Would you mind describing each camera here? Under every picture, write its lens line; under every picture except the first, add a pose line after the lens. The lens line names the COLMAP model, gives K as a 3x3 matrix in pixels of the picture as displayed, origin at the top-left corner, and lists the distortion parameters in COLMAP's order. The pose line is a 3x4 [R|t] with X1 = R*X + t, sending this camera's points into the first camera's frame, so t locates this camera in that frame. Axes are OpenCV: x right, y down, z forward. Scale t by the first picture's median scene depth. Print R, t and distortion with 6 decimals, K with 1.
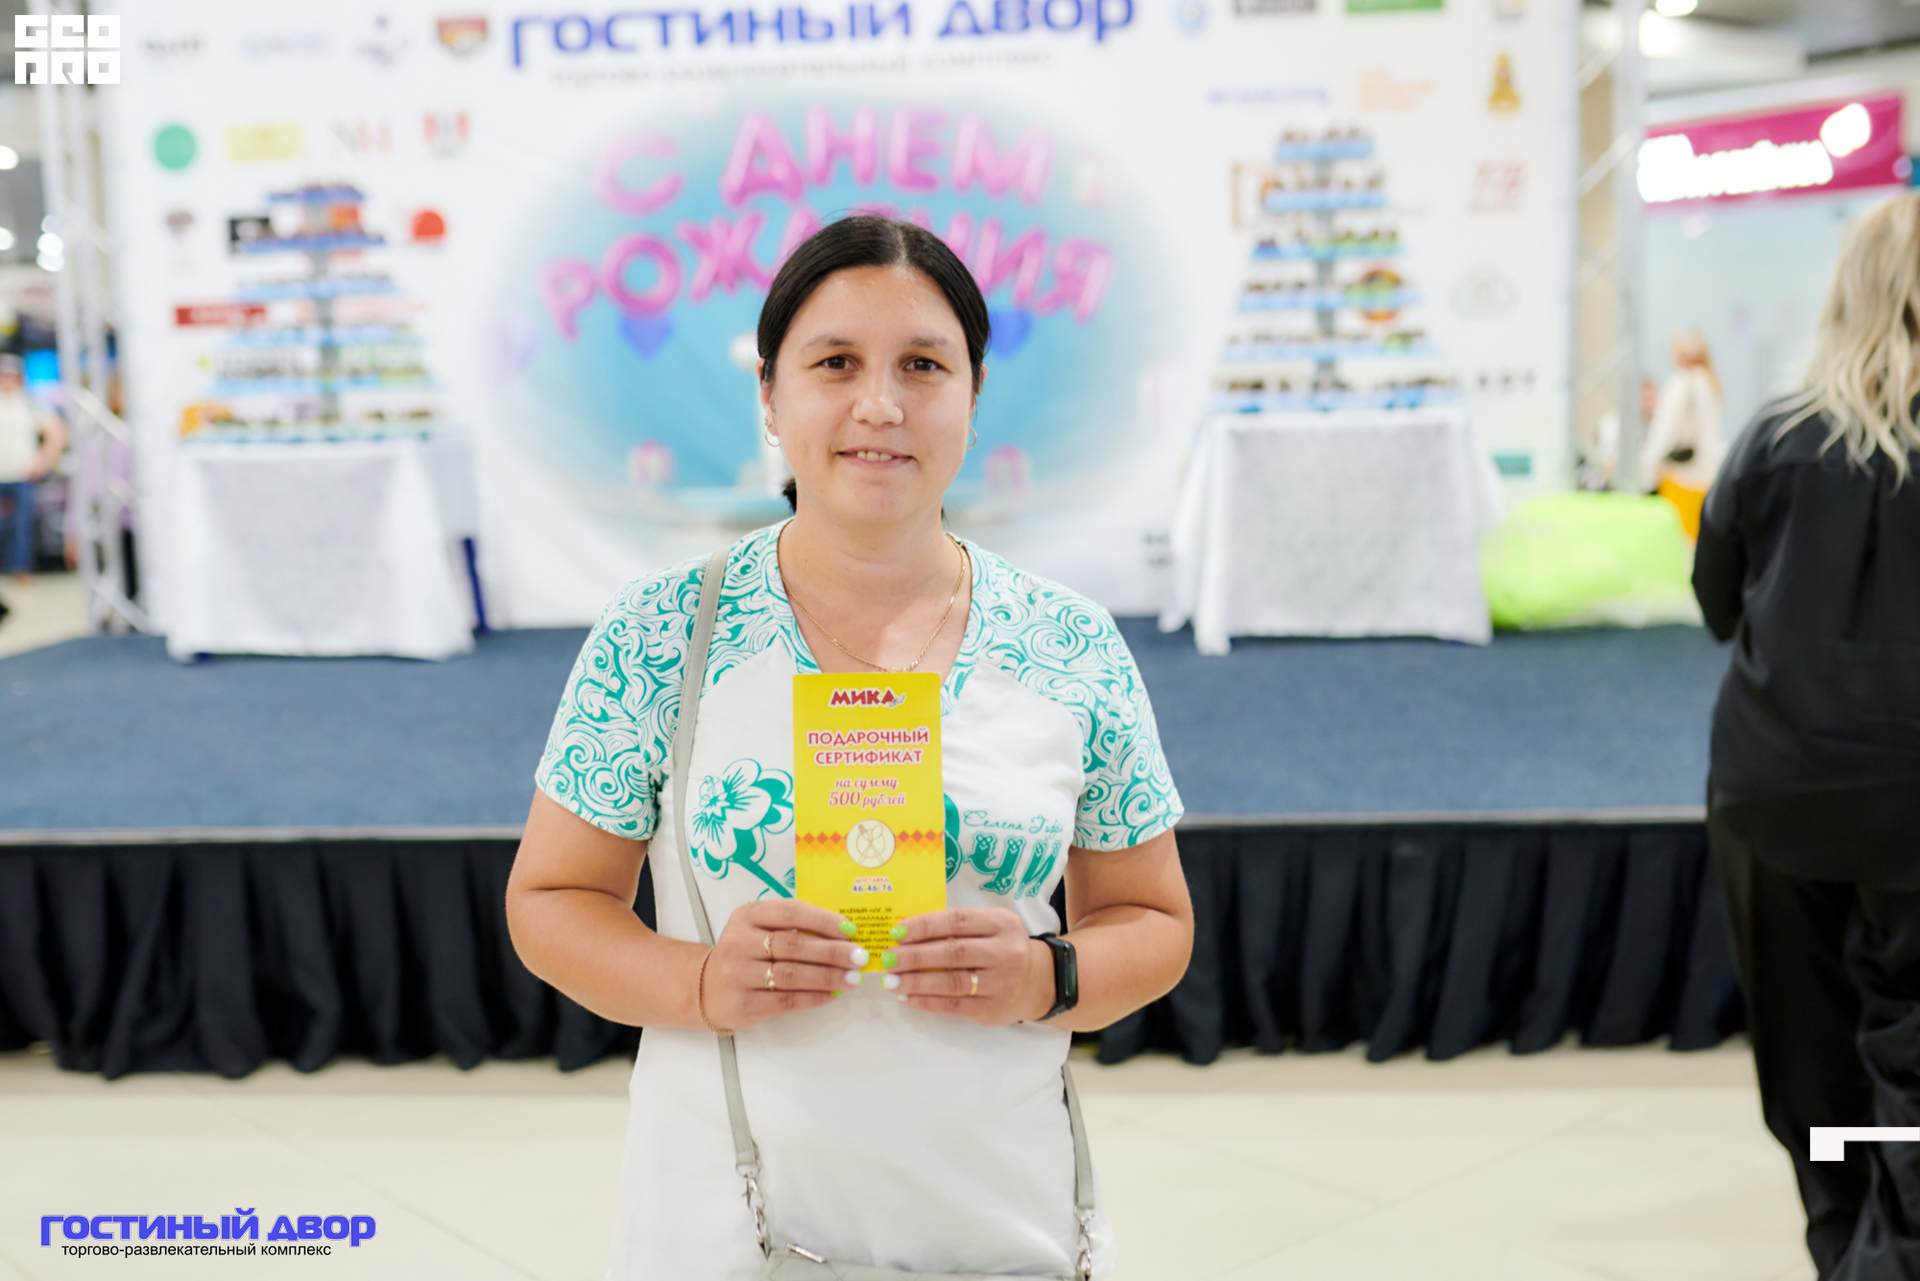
lens RADIAL K [[2175.4, 0, 964.3], [0, 2175.4, 634.8], [0, 0, 1]] dist [-0.042194, 0.000000]
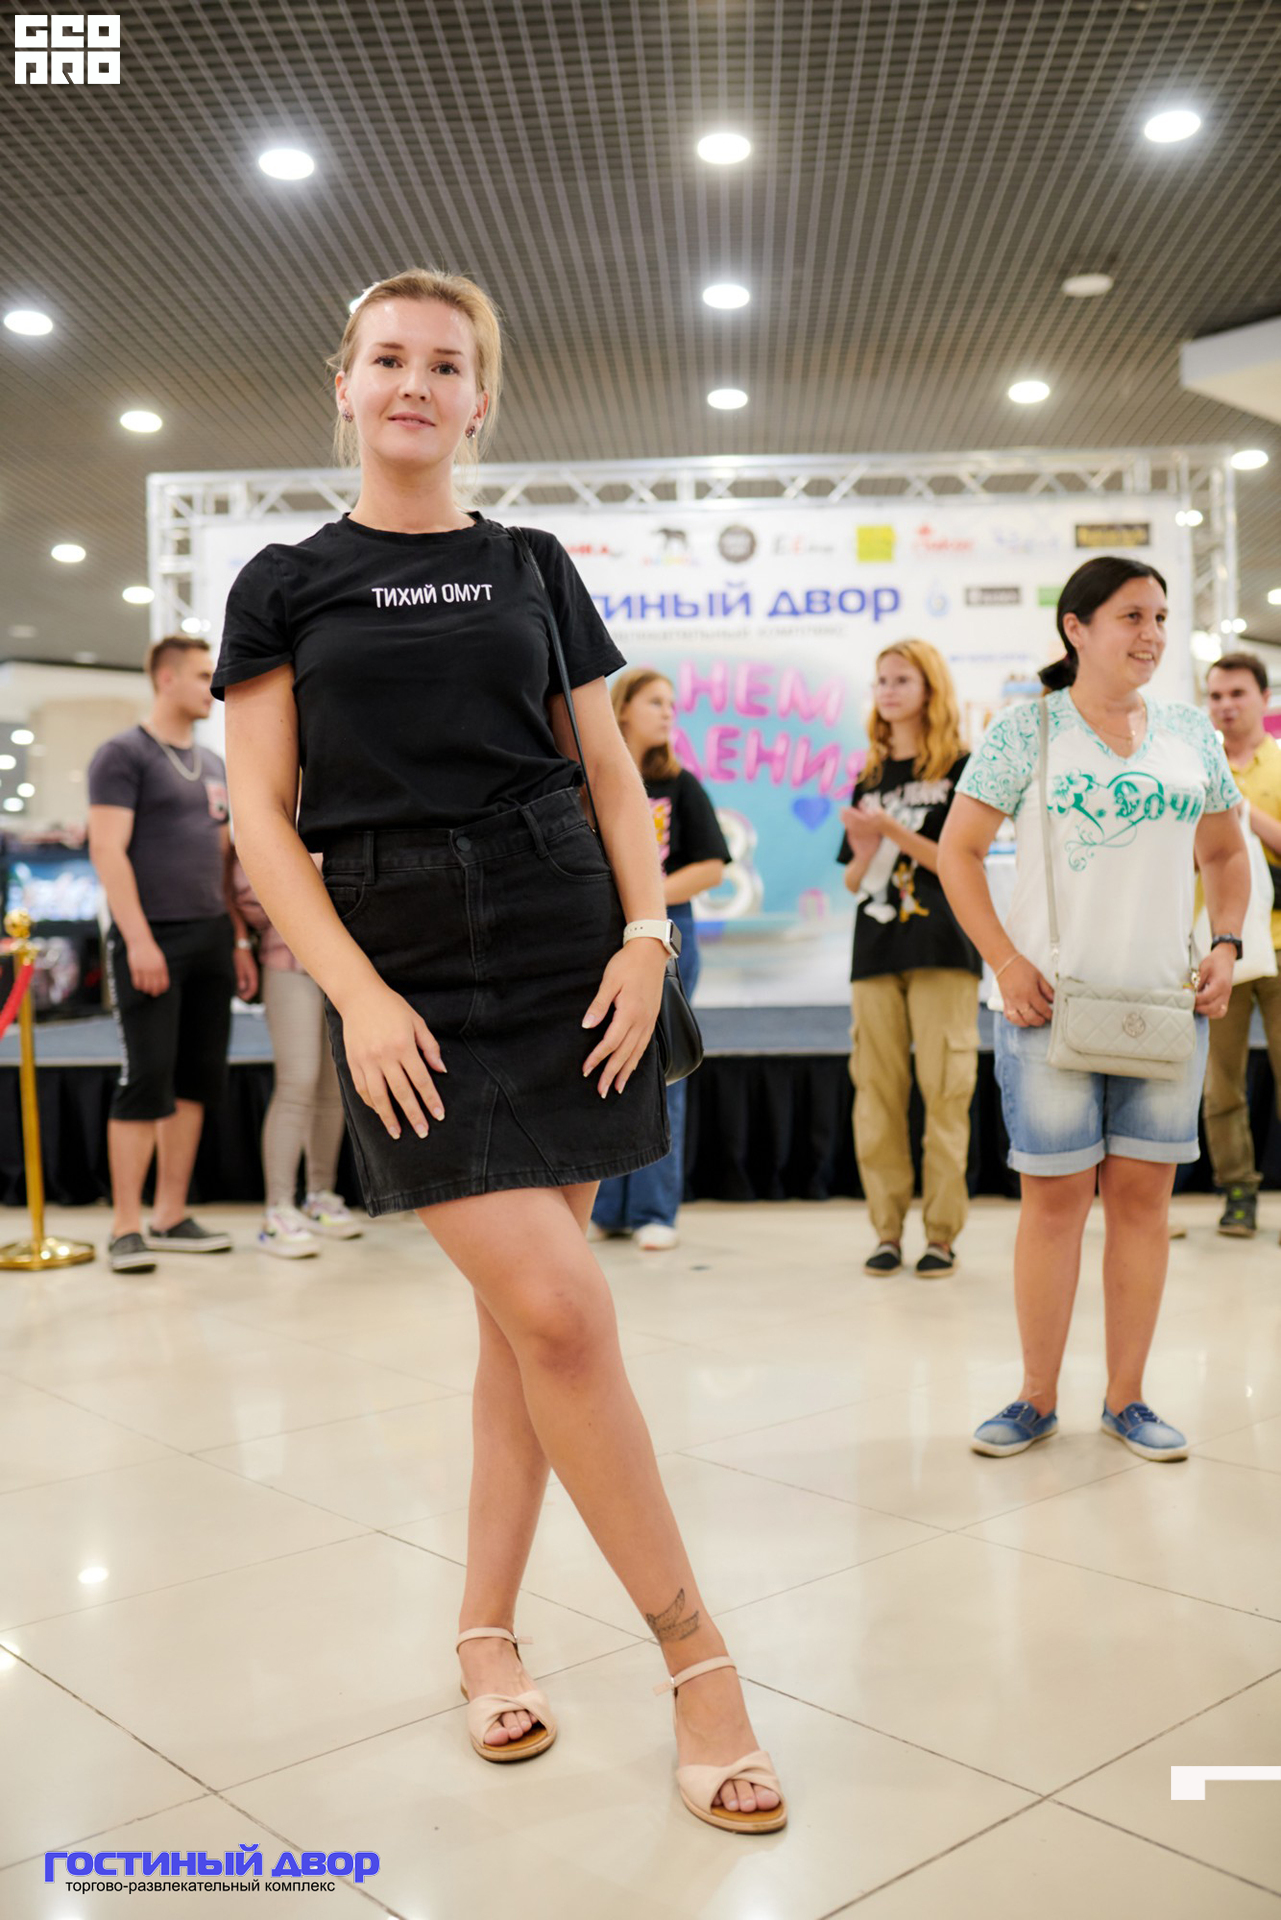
lens RADIAL K [[1738.2, 0, 685.6], [0, 1738.2, 912.3], [0, 0, 1]] dist [-0.020232, 0.024612]
pose [[0.999482, 0.013203, 0.029339, -0.101172], [-0.009328, 0.991667, -0.128489, 0.080813], [-0.030791, 0.128149, 0.991277, -0.158508]]
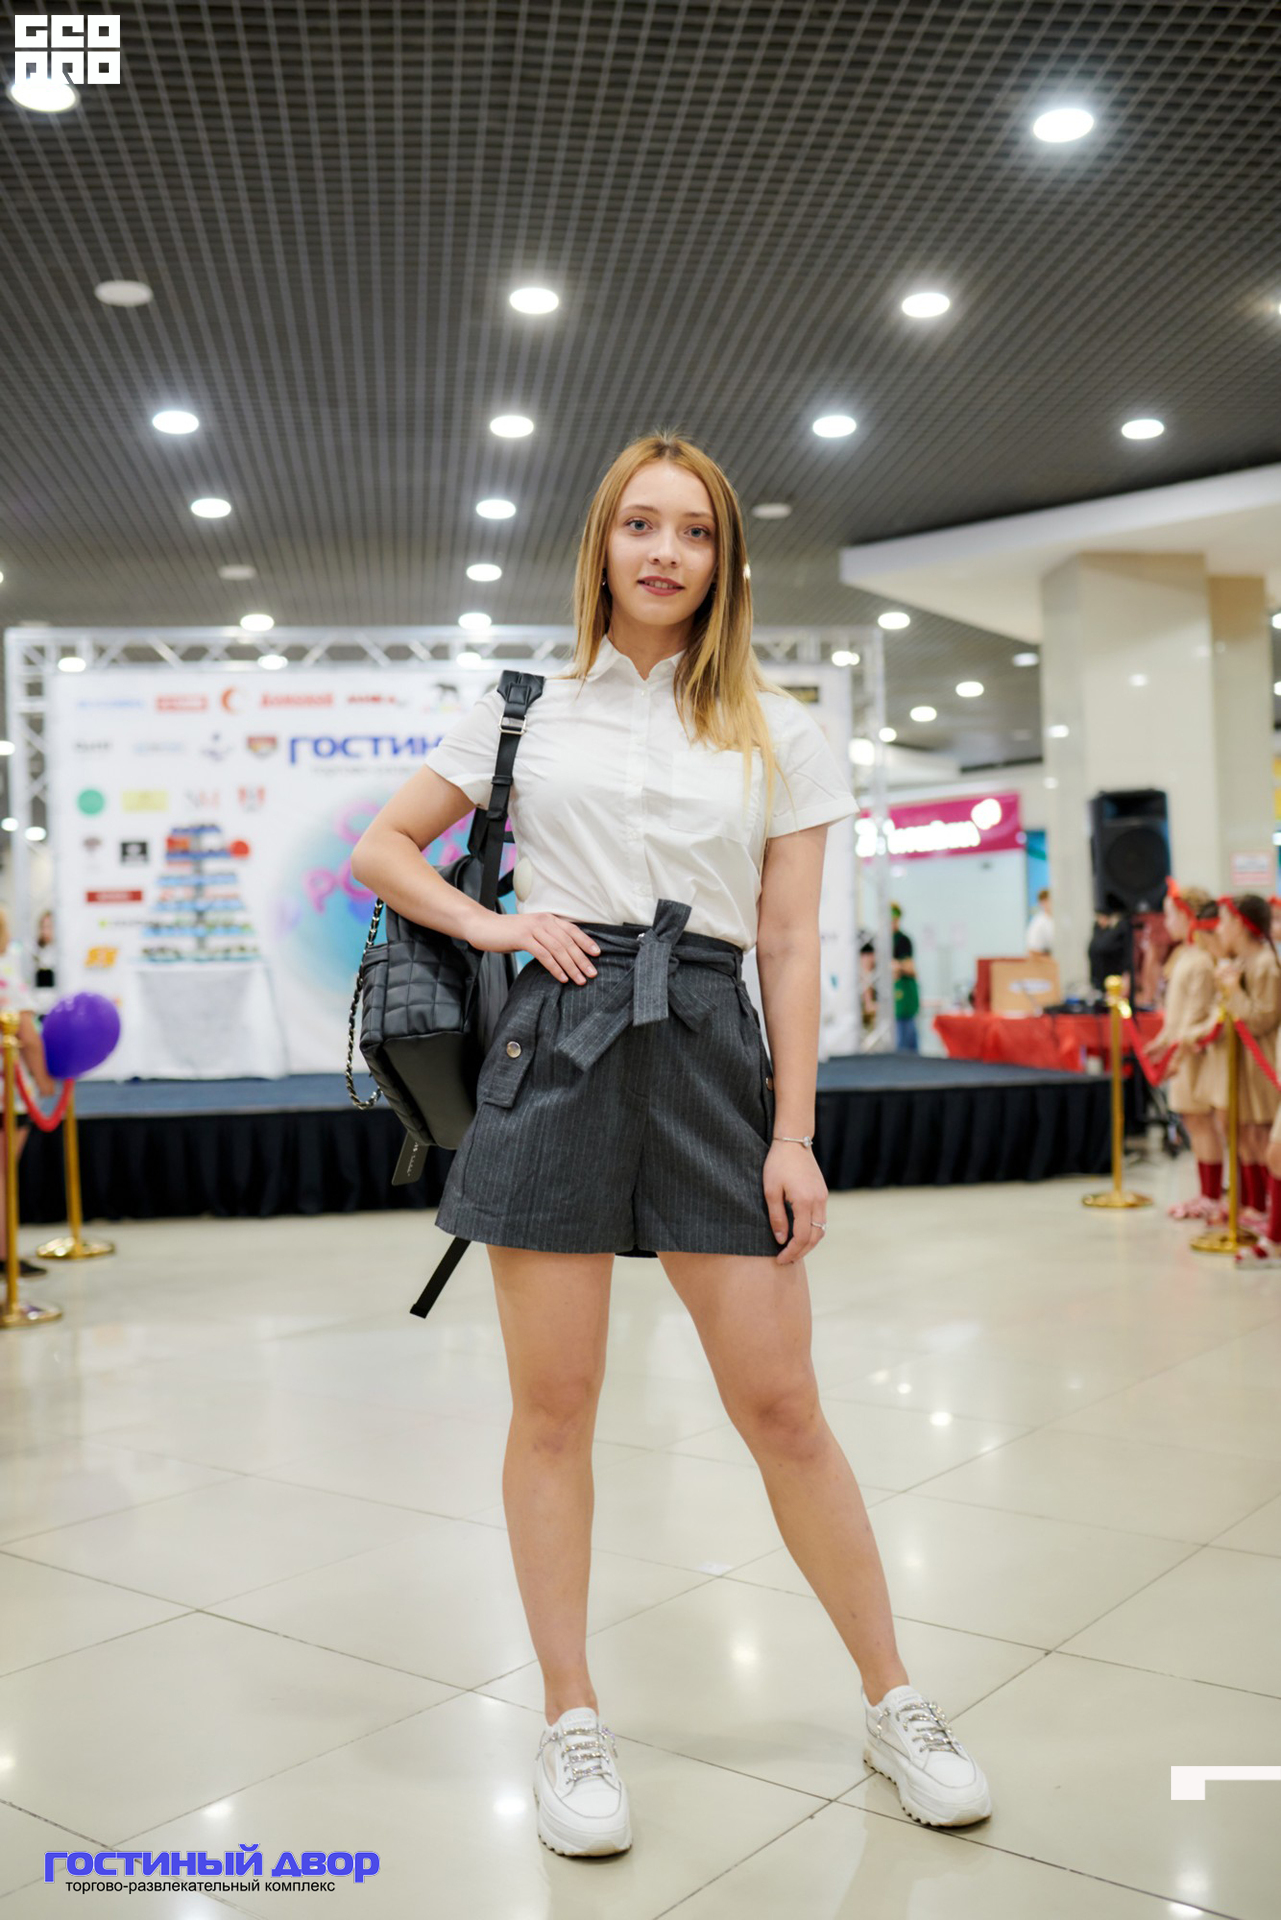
lens RADIAL K [[1898.3, 0, 643.4], [0, 1898.3, 965.4], [0, 0, 1]] dist [-0.040389, 0.000000]
pose [[0.979513, 0.006381, 0.201278, -0.238397], [0.022886, 0.989495, -0.142741, 0.139003], [-0.200074, 0.144423, 0.969078, -0.576362]]
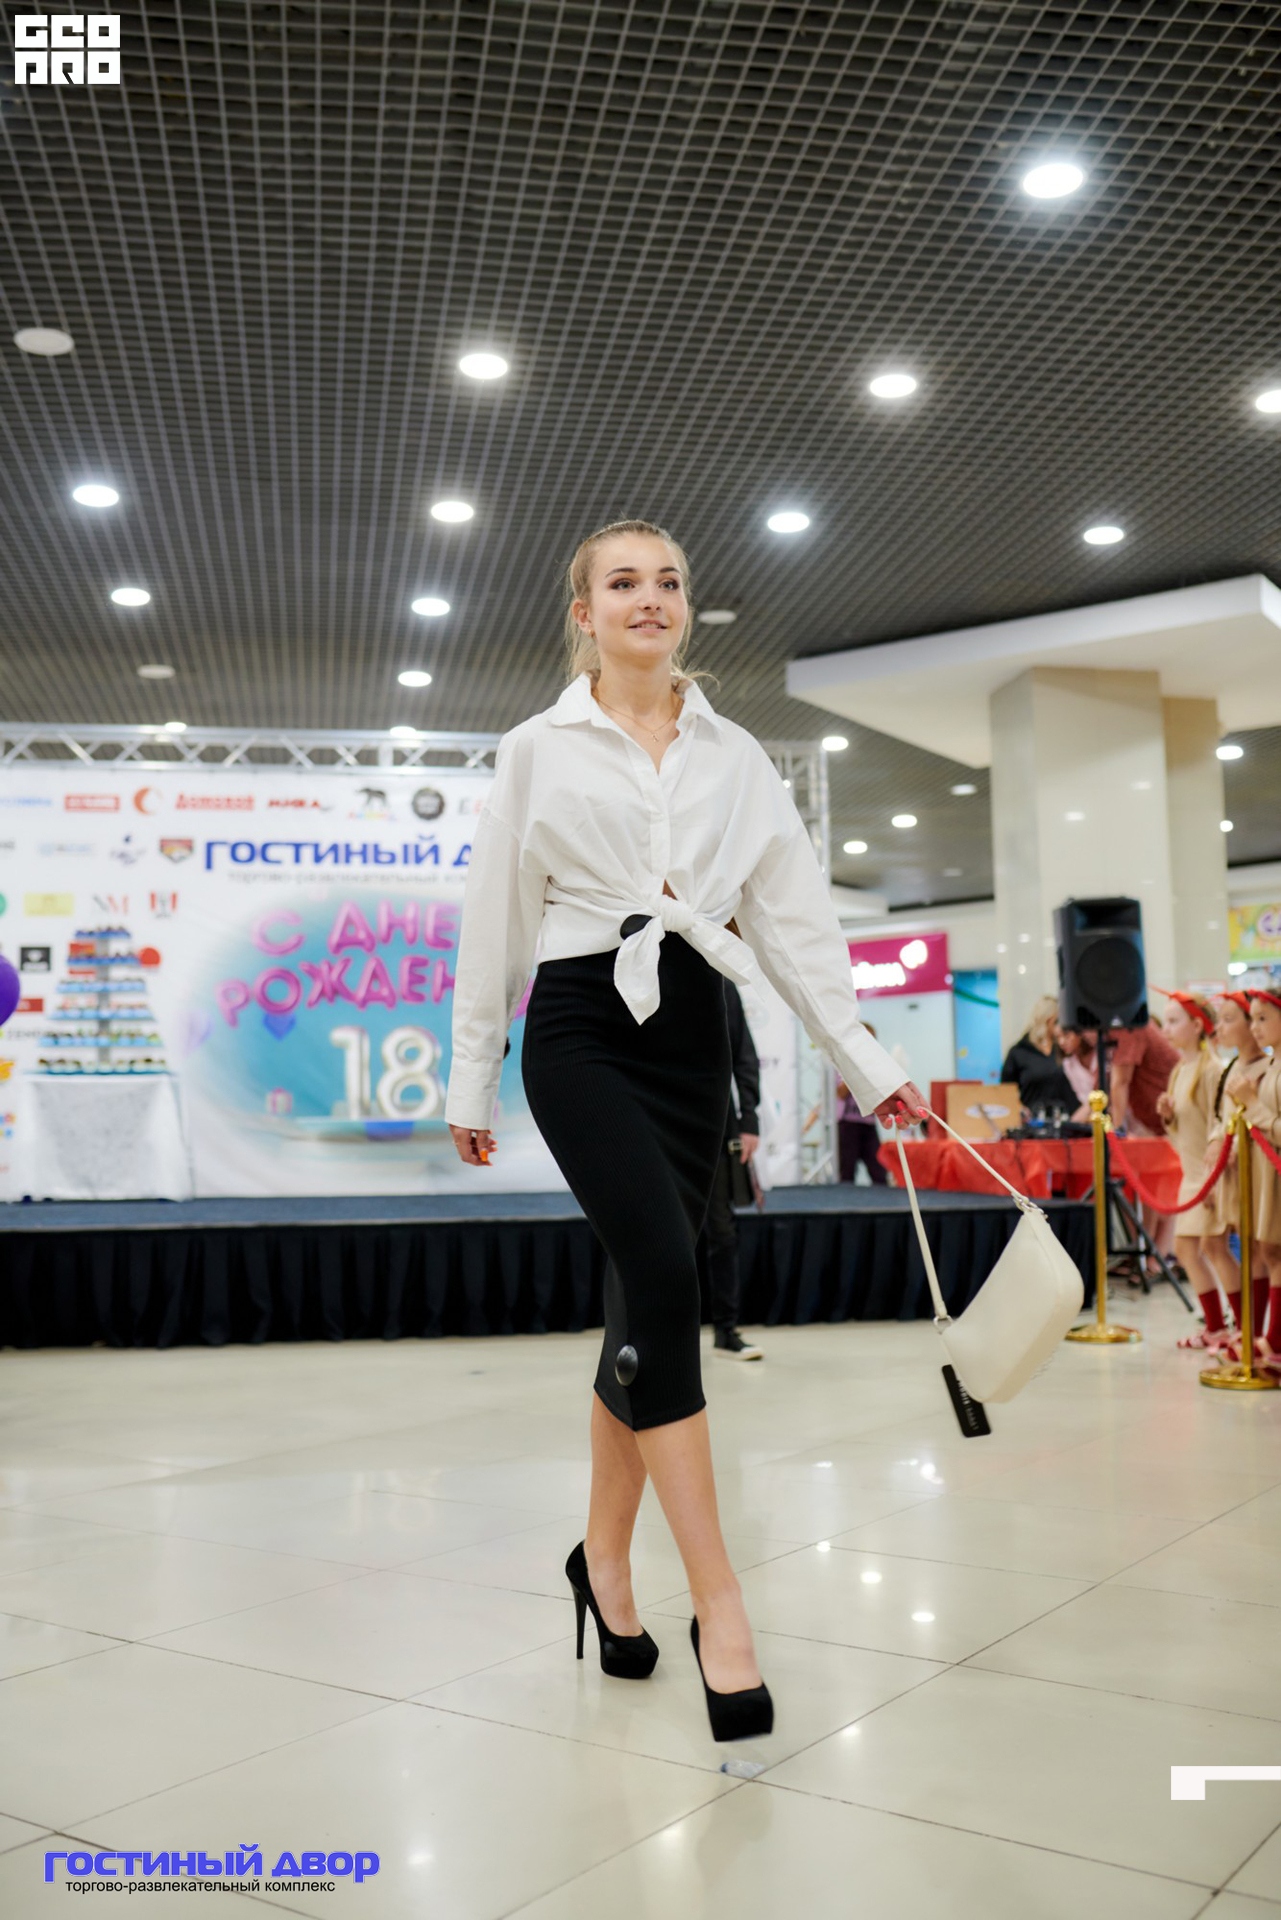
lens RADIAL K [[1898.3, 0, 640.7], [0, 1898.3, 962.1], [0, 0, 1]] dist [-0.040389, 0.000000]
pose [[0.969057, 0.039165, 0.243710, -0.238675], [0.016537, 0.974813, -0.222411, 0.149940], [-0.246283, 0.219560, 0.944001, -0.487324]]
